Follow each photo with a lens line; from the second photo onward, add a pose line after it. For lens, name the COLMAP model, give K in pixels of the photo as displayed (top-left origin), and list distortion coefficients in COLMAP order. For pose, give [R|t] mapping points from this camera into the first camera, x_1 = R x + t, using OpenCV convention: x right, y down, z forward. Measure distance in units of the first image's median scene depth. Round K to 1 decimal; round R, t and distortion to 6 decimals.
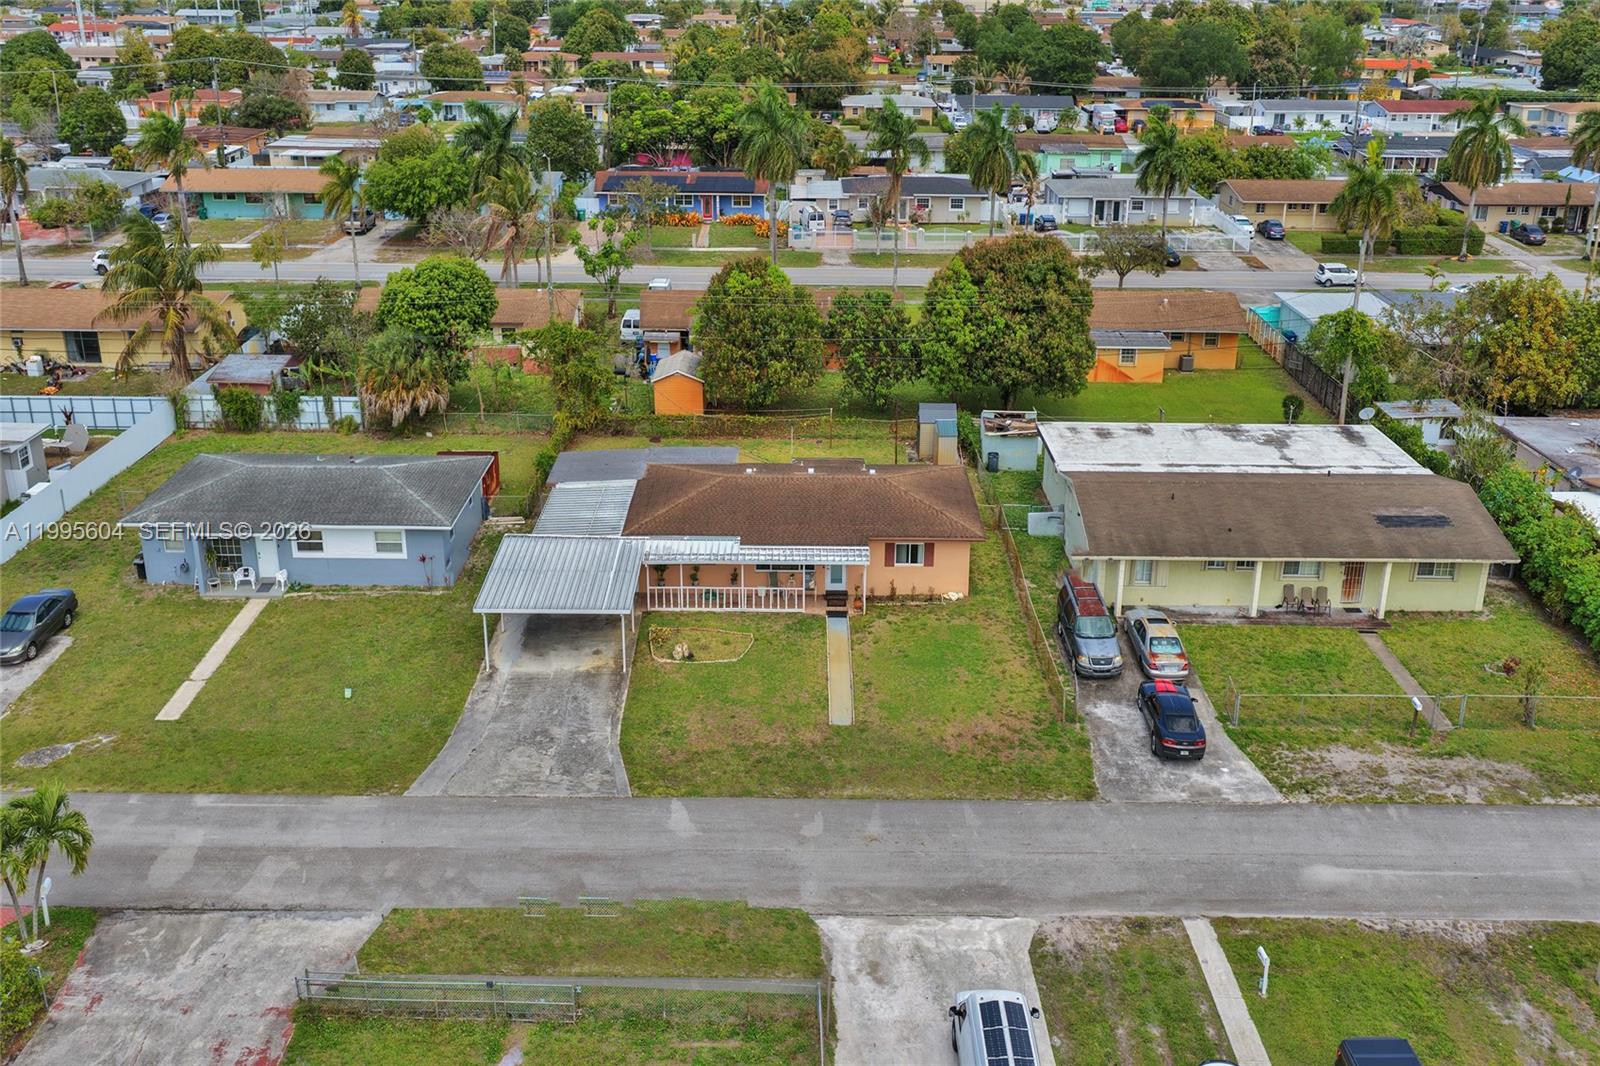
lens RADIAL K [[1335.1, 0, 800.6], [0, 1335.1, 409.9], [0, 0, 1]] dist [-0.001612, 0.013448]
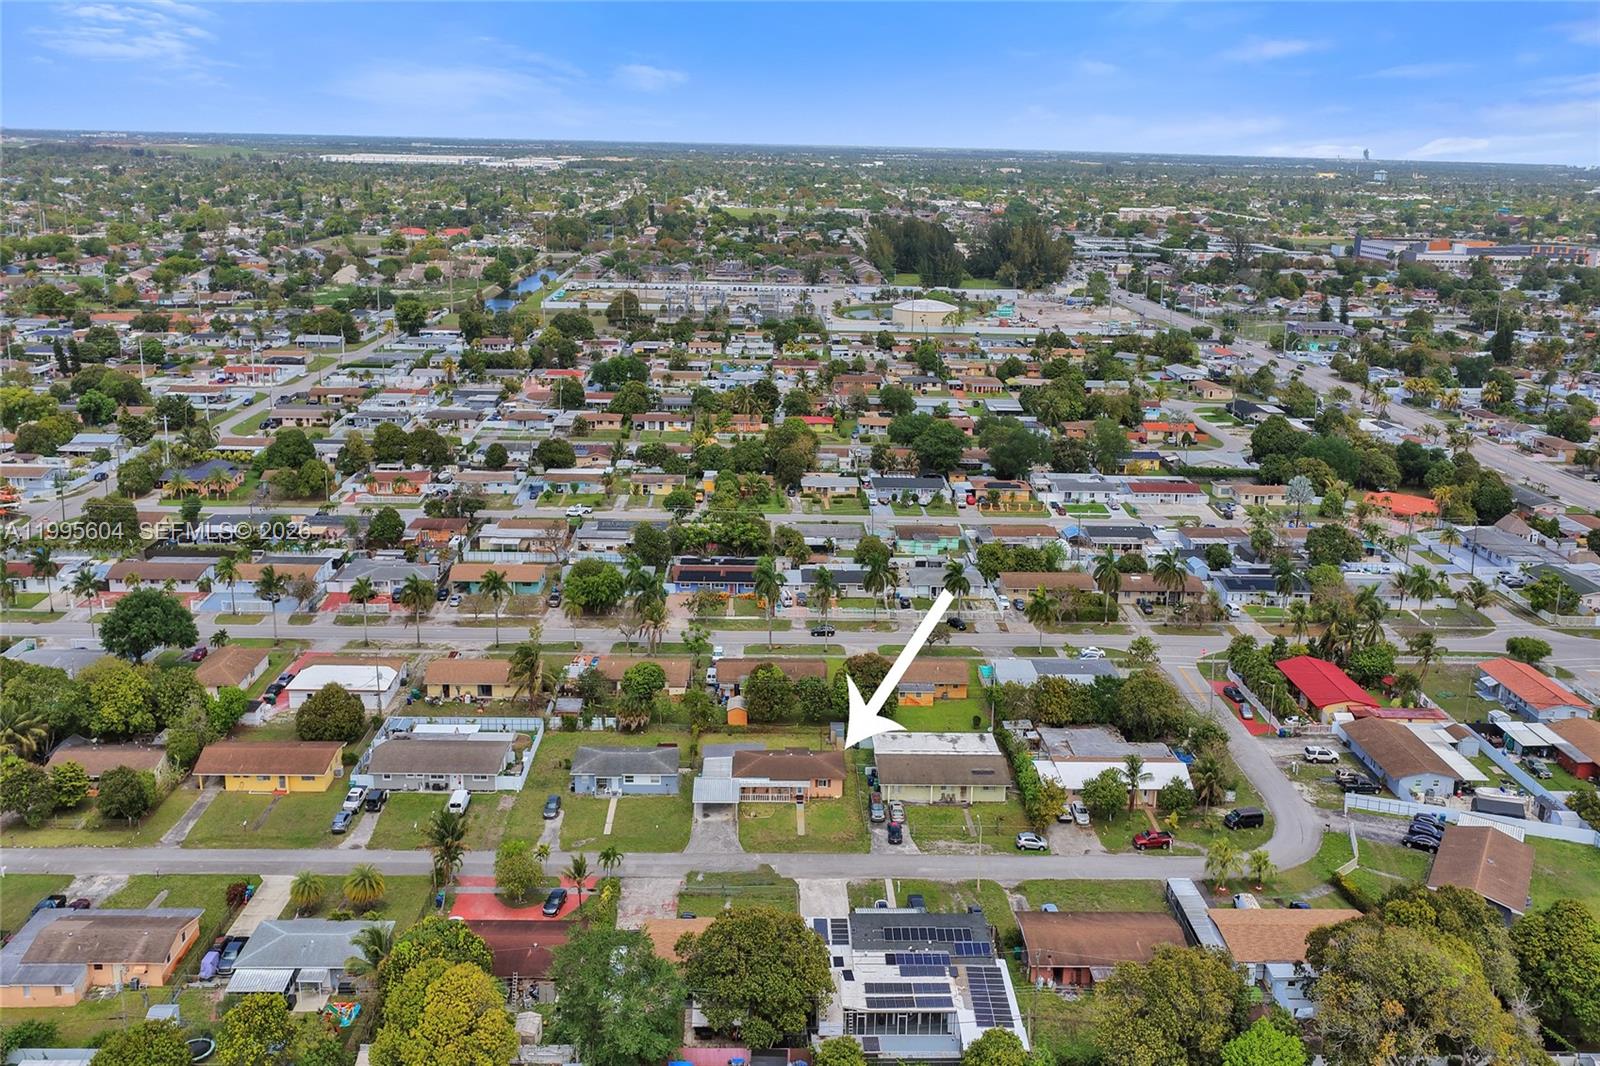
lens RADIAL K [[1319.4, 0, 800.0], [0, 1319.4, 533.0], [0, 0, 1]] dist [0.001374, 0.000896]
pose [[0.999518, 0.004554, 0.030706, -0.070979], [-0.003153, 0.998958, -0.045523, -0.341804], [-0.030881, 0.045405, 0.998491, -2.142015]]
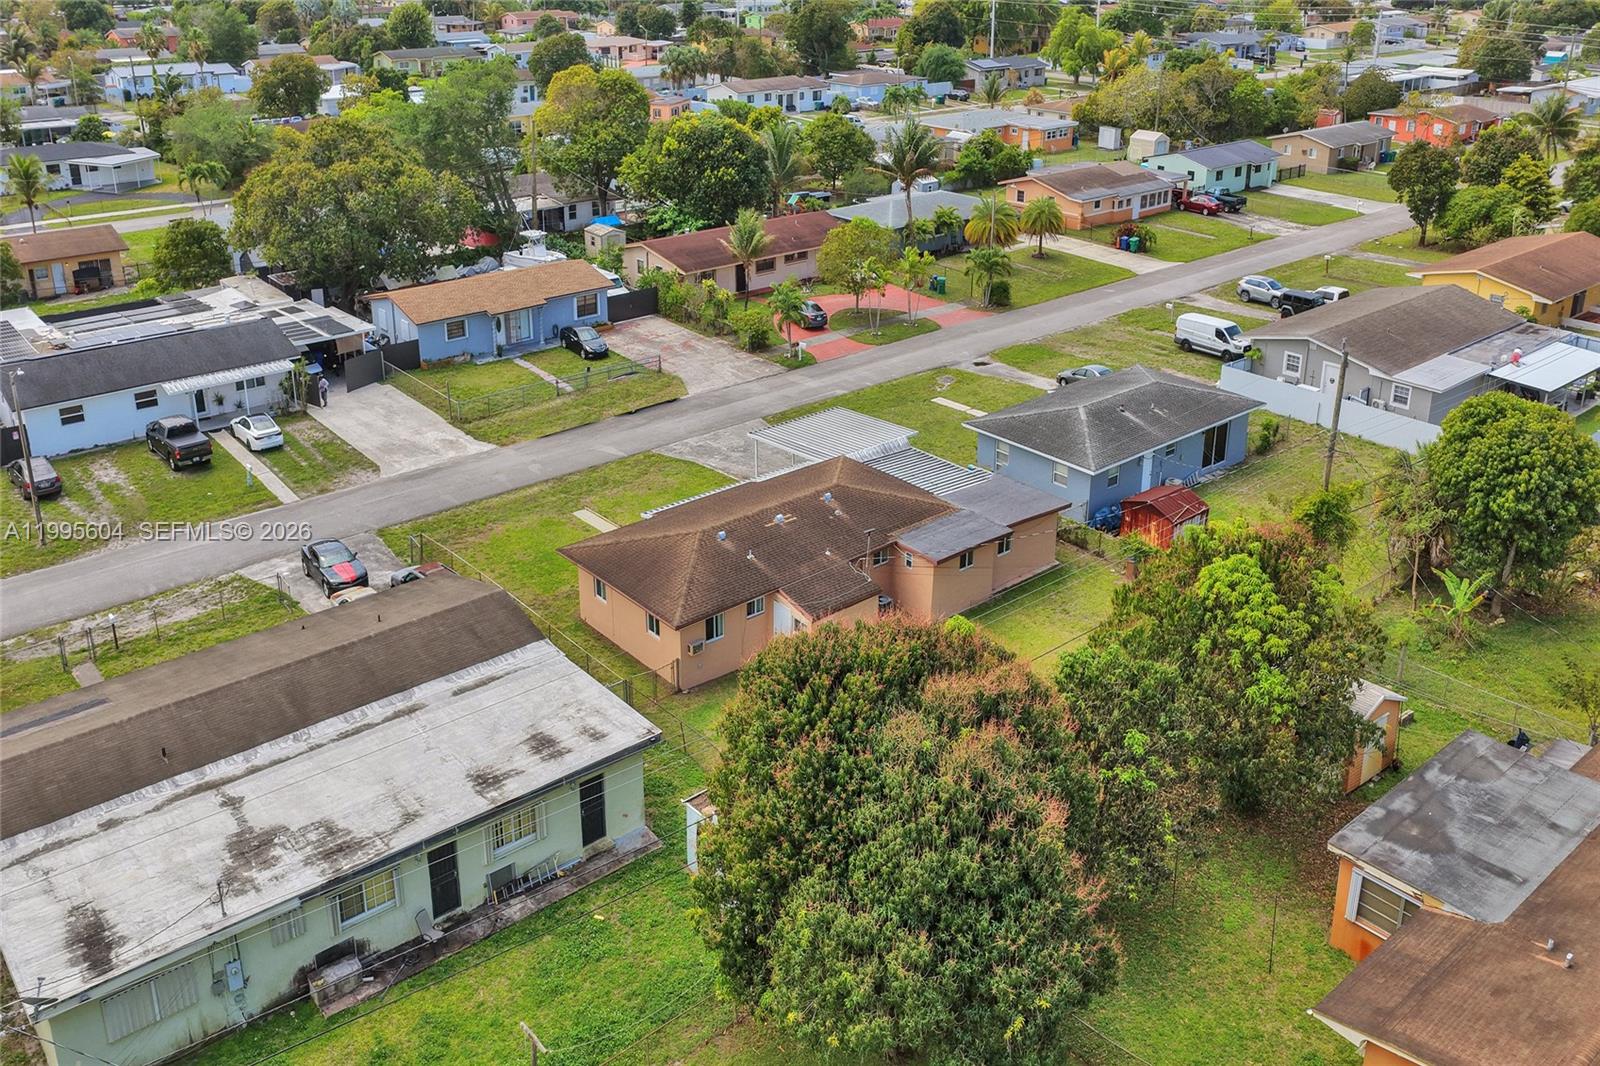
lens RADIAL K [[1335.1, 0, 800.6], [0, 1335.1, 409.9], [0, 0, 1]] dist [-0.001612, 0.013448]
pose [[-0.761397, 0.216889, -0.610929, 0.564066], [-0.223261, 0.797002, 0.561197, -0.552481], [0.608629, 0.563691, -0.558412, 1.576654]]
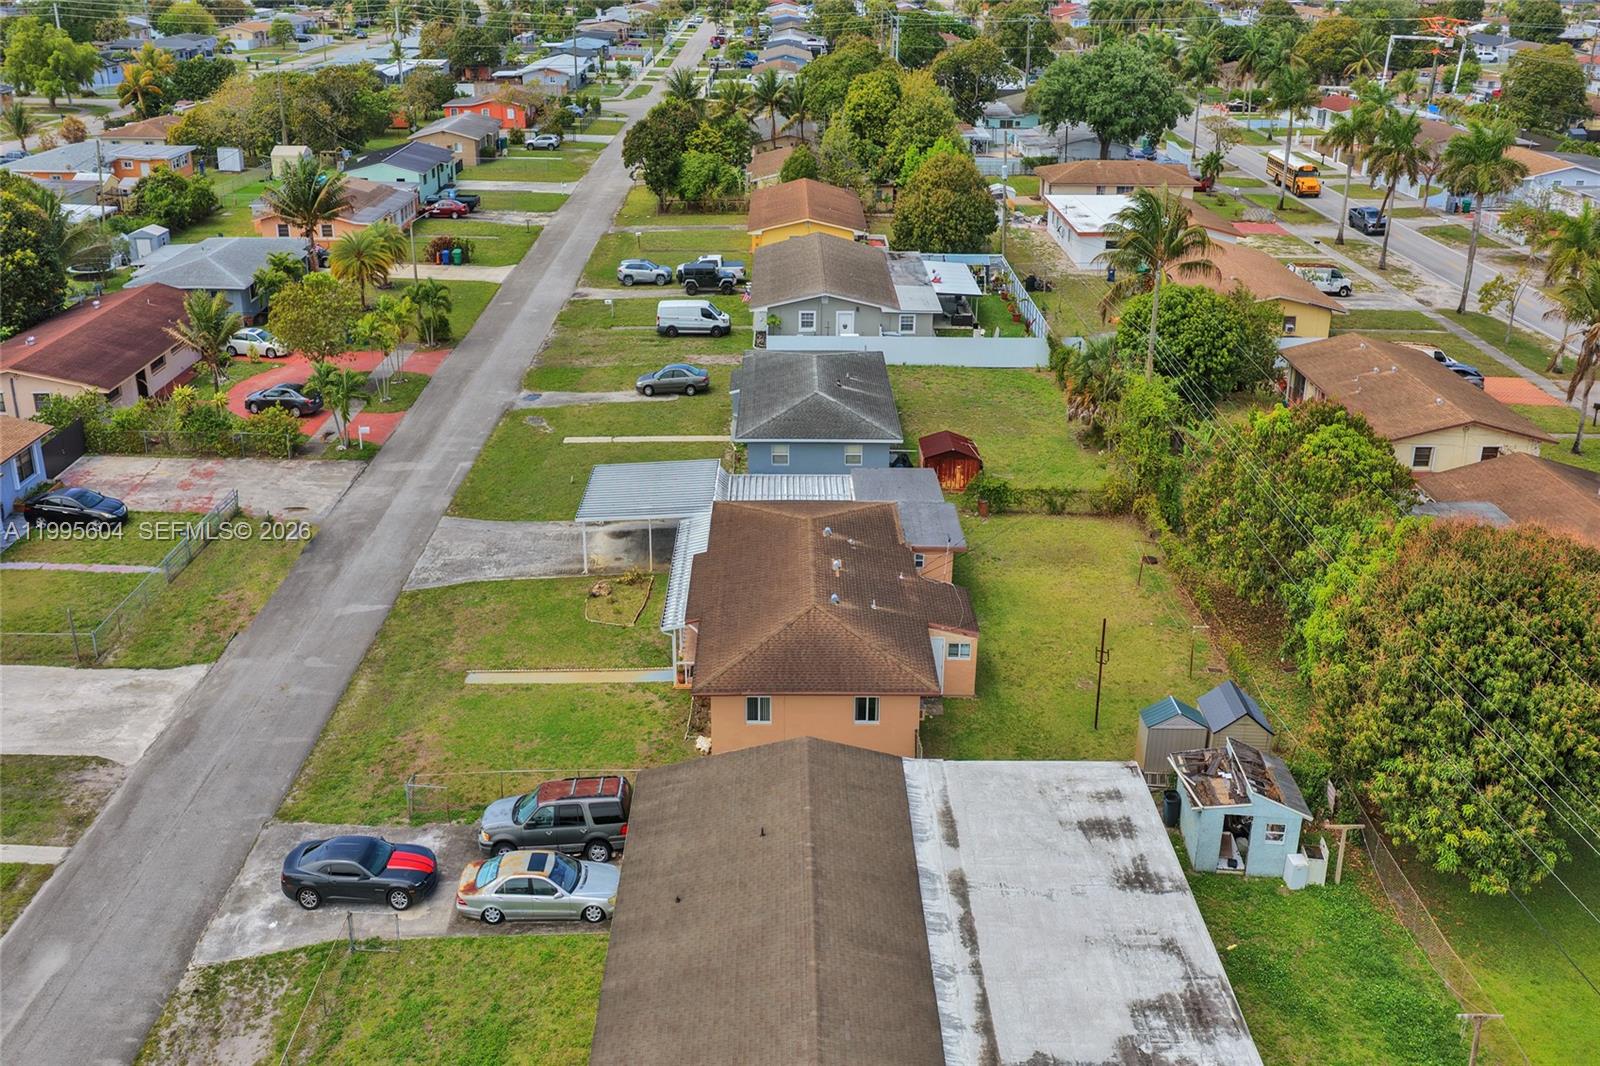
lens RADIAL K [[1335.1, 0, 800.6], [0, 1335.1, 409.9], [0, 0, 1]] dist [-0.001612, 0.013448]
pose [[0.016307, 0.337489, -0.941188, 0.818187], [-0.342784, 0.886155, 0.311816, -0.314821], [0.939273, 0.317539, 0.130136, 0.904430]]
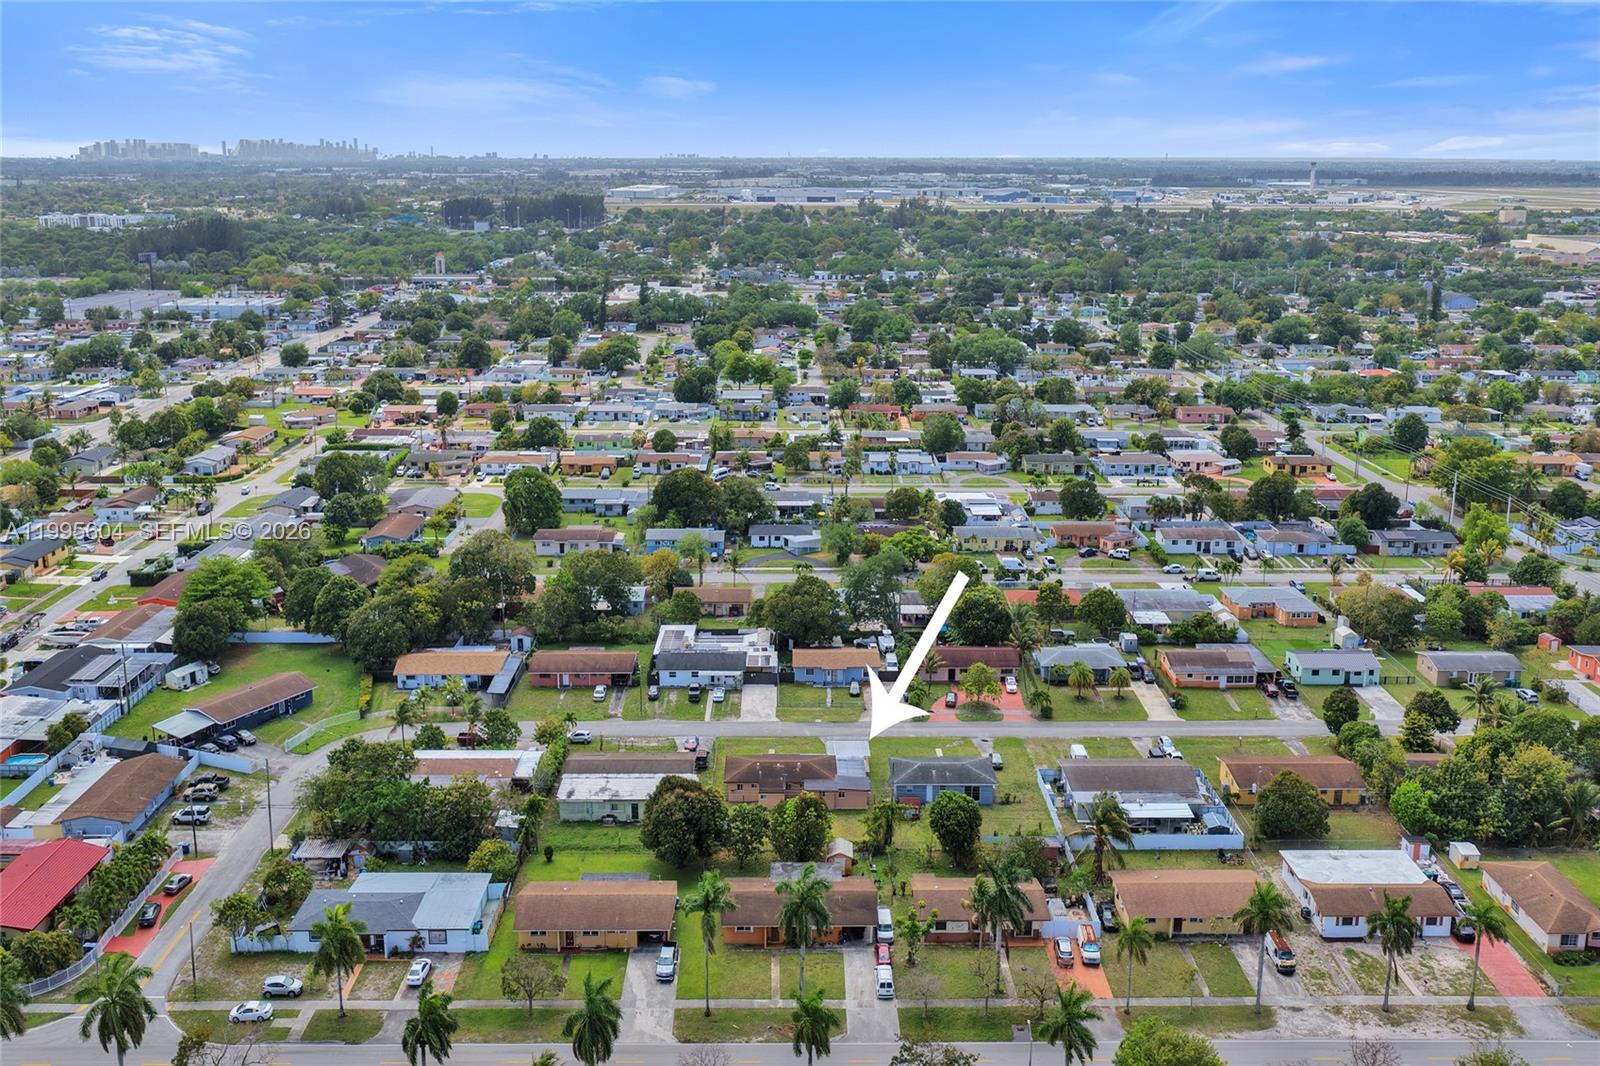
lens RADIAL K [[1319.4, 0, 800.0], [0, 1319.4, 533.0], [0, 0, 1]] dist [0.001374, 0.000896]
pose [[-0.999903, -0.007744, -0.011548, -0.002656], [-0.013034, 0.811322, 0.584454, -2.287665], [0.004843, 0.584548, -0.811345, 3.353353]]
